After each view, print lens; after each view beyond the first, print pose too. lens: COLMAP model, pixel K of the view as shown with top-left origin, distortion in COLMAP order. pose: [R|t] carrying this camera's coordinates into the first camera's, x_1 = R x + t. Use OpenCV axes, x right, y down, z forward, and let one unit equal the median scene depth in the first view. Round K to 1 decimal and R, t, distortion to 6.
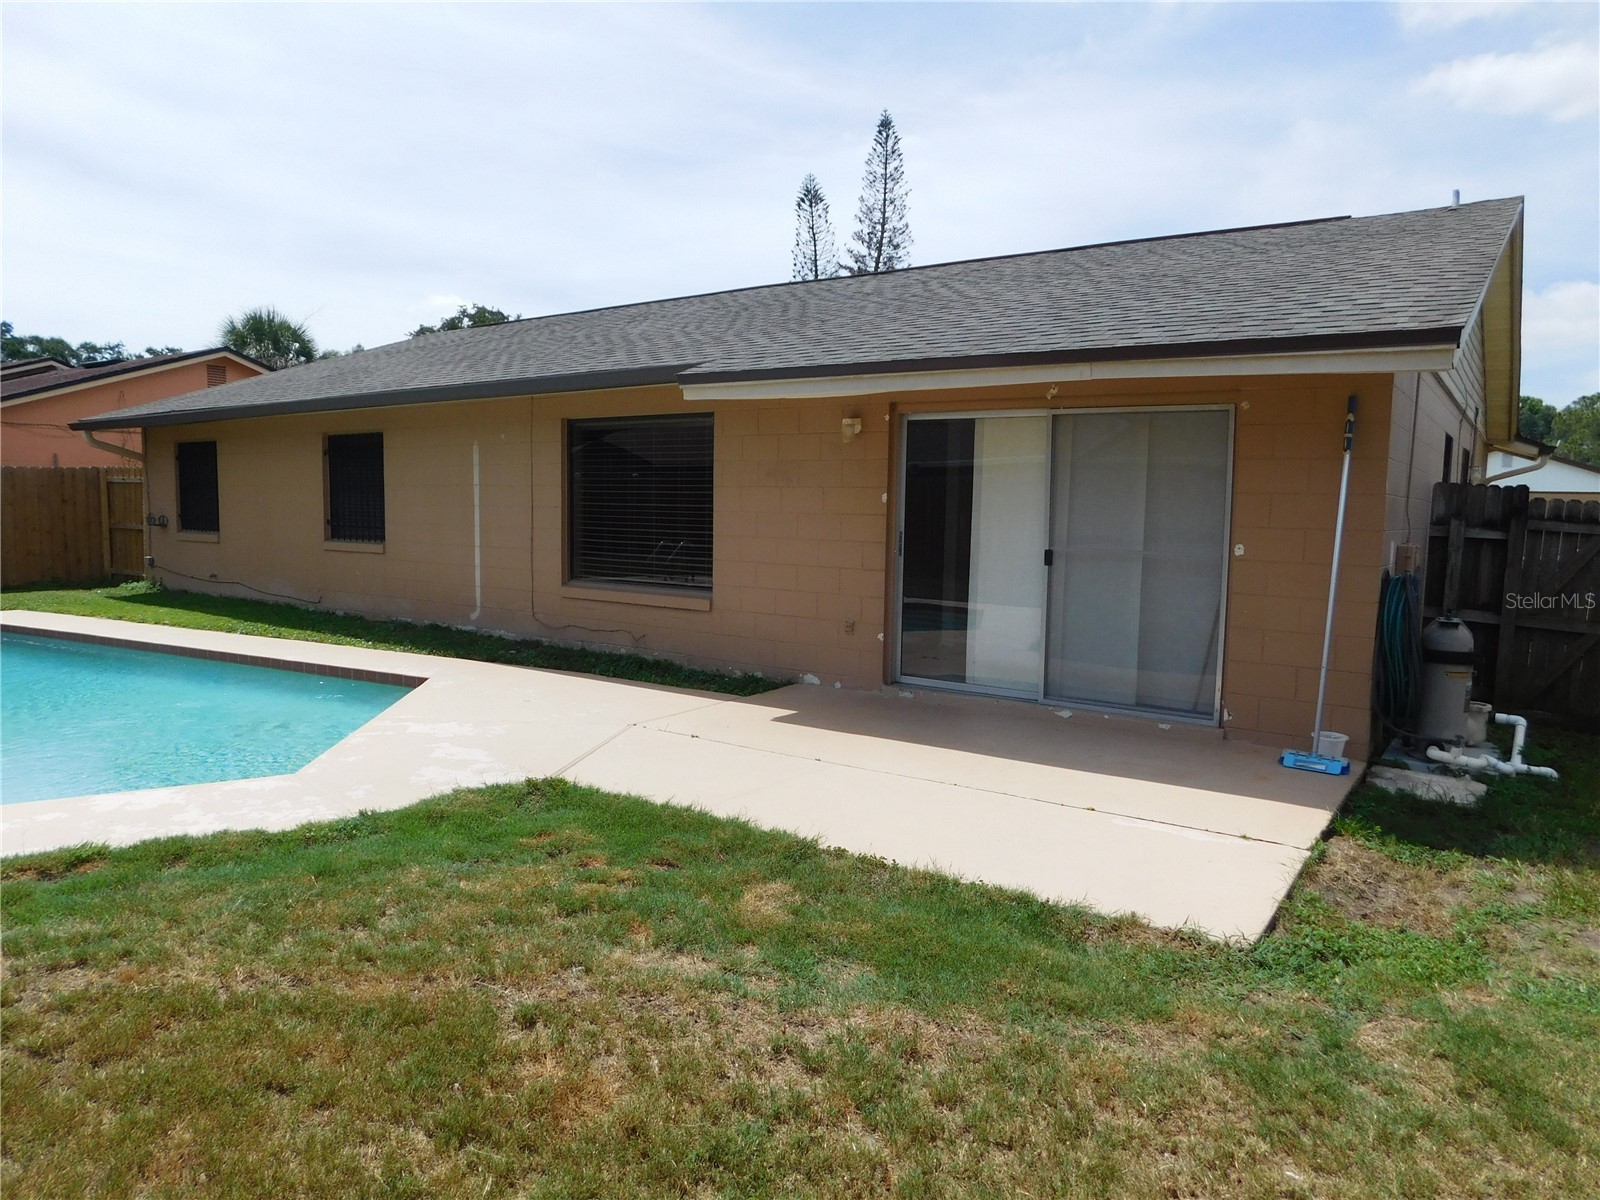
lens RADIAL K [[1064.4, 0, 802.7], [0, 1064.4, 603.8], [0, 0, 1]] dist [-0.039141, 0.028533]
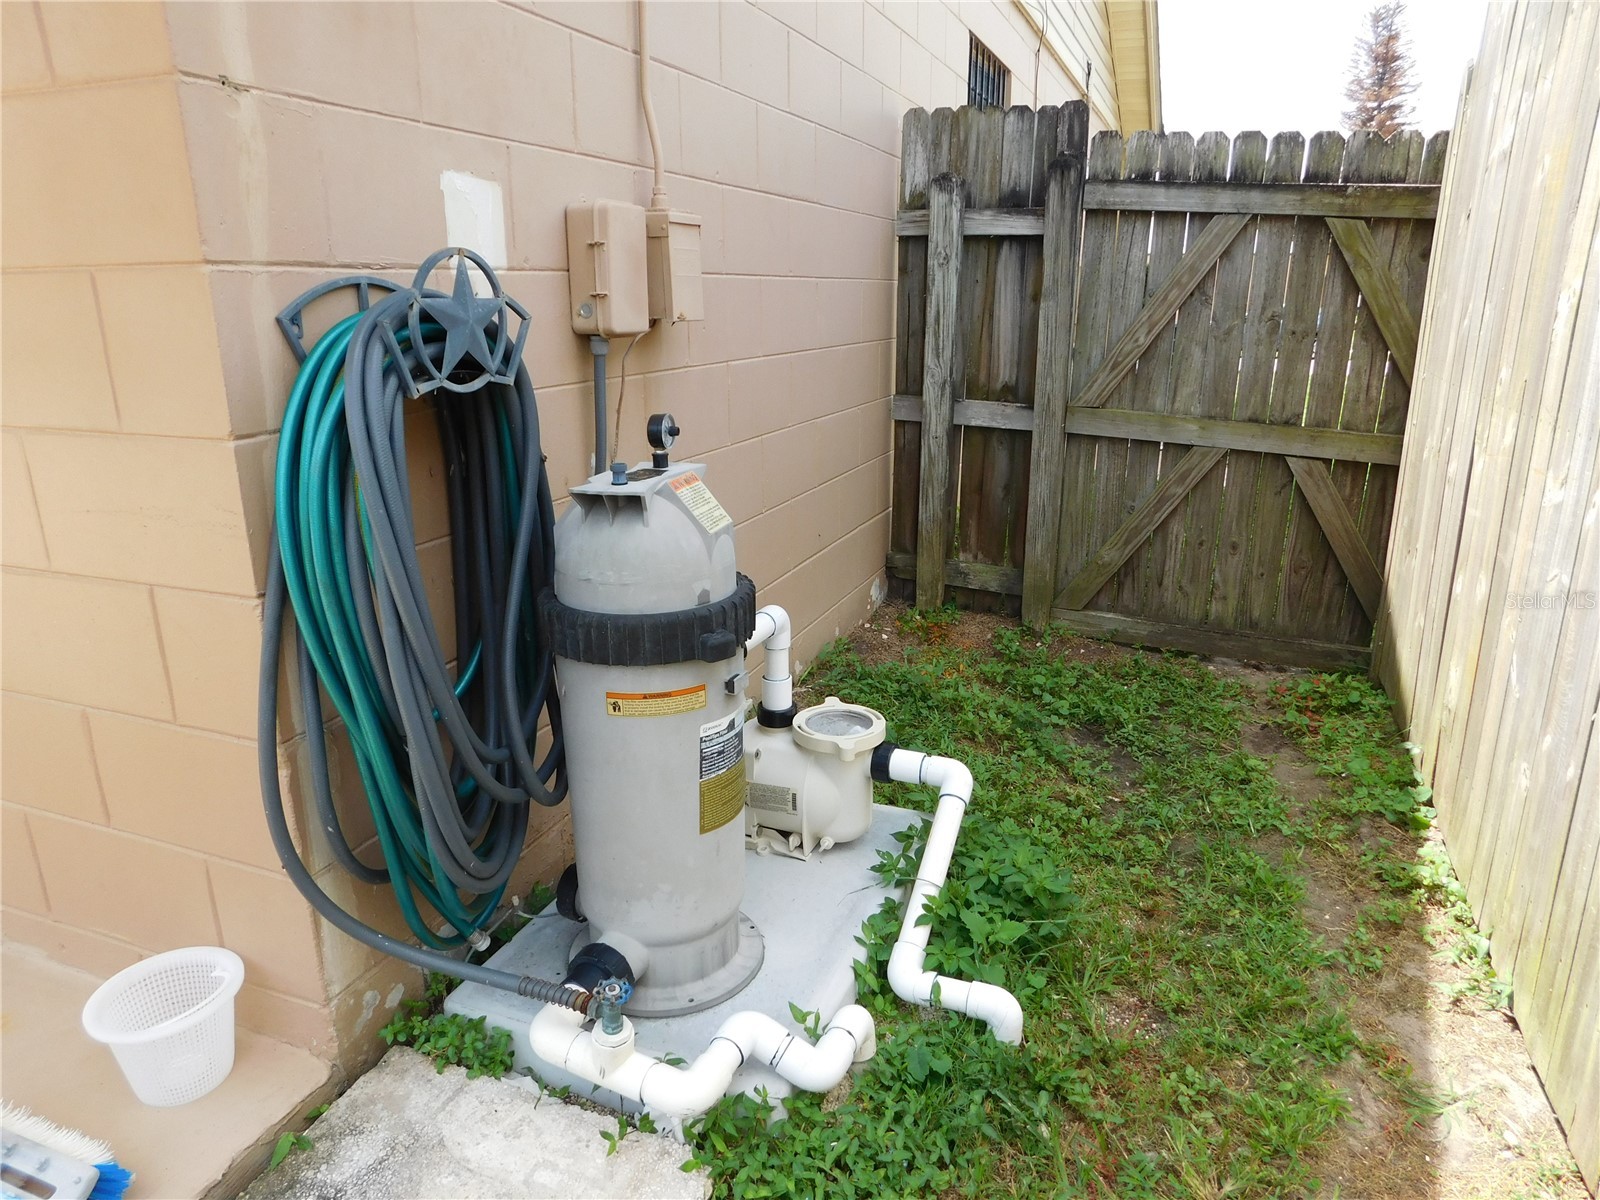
lens RADIAL K [[1064.4, 0, 795.8], [0, 1064.4, 598.9], [0, 0, 1]] dist [-0.039141, 0.028533]
pose [[0.971174, -0.091460, 0.220128, 0.476777], [0.048660, 0.980084, 0.192529, -0.002410], [-0.233353, -0.176267, 0.956283, 0.599809]]
